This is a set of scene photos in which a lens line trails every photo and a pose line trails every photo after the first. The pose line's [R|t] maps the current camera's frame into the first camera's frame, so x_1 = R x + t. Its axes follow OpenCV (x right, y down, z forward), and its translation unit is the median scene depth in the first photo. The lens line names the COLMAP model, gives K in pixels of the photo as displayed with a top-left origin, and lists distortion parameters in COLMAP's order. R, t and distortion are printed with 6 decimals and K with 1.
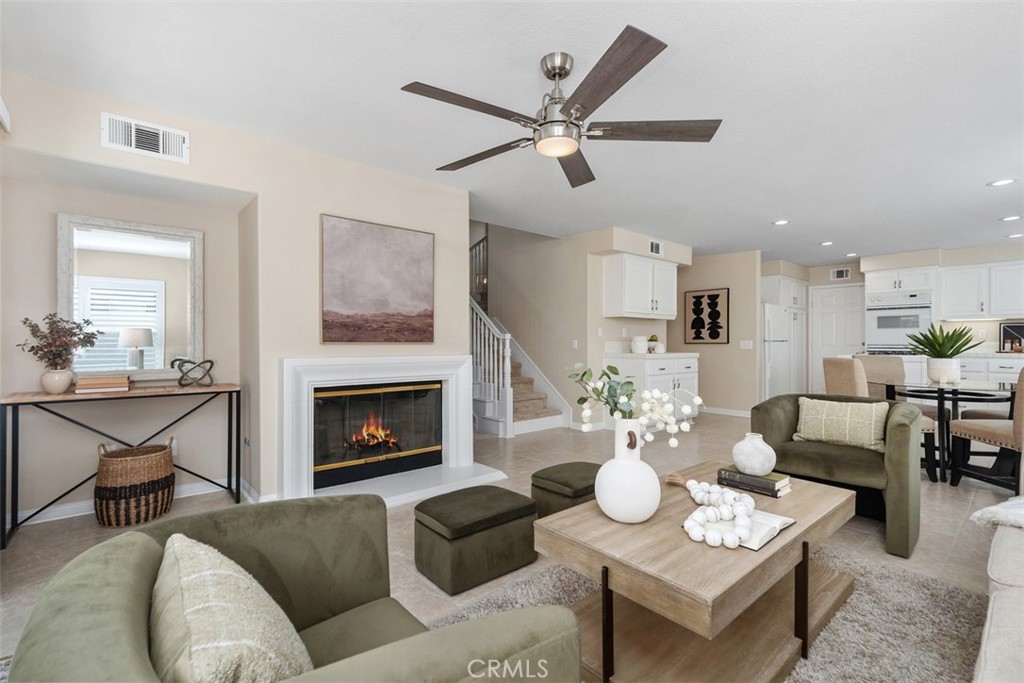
lens RADIAL K [[465.7, 0, 511.8], [0, 465.7, 341.9], [0, 0, 1]] dist [0.005857, 0.000497]
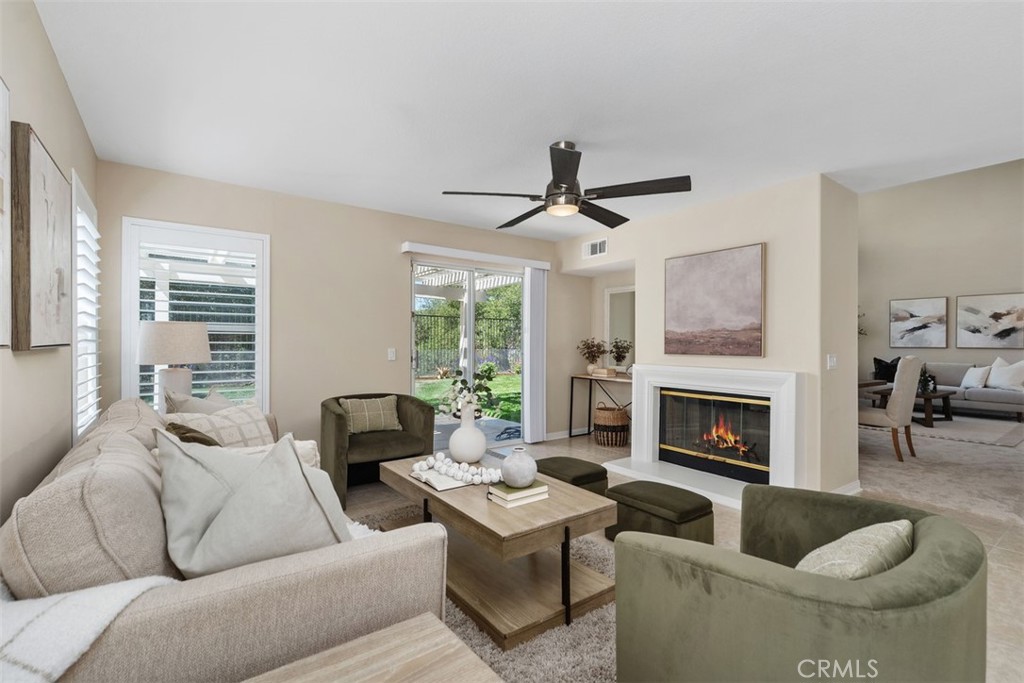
lens RADIAL K [[465.7, 0, 513.3], [0, 465.7, 347.2], [0, 0, 1]] dist [0.005857, 0.000497]
pose [[-0.073139, 0.003364, -0.997316, 0.845734], [-0.007332, 0.999965, 0.003910, -0.018479], [0.997295, 0.007598, -0.073112, 0.574731]]
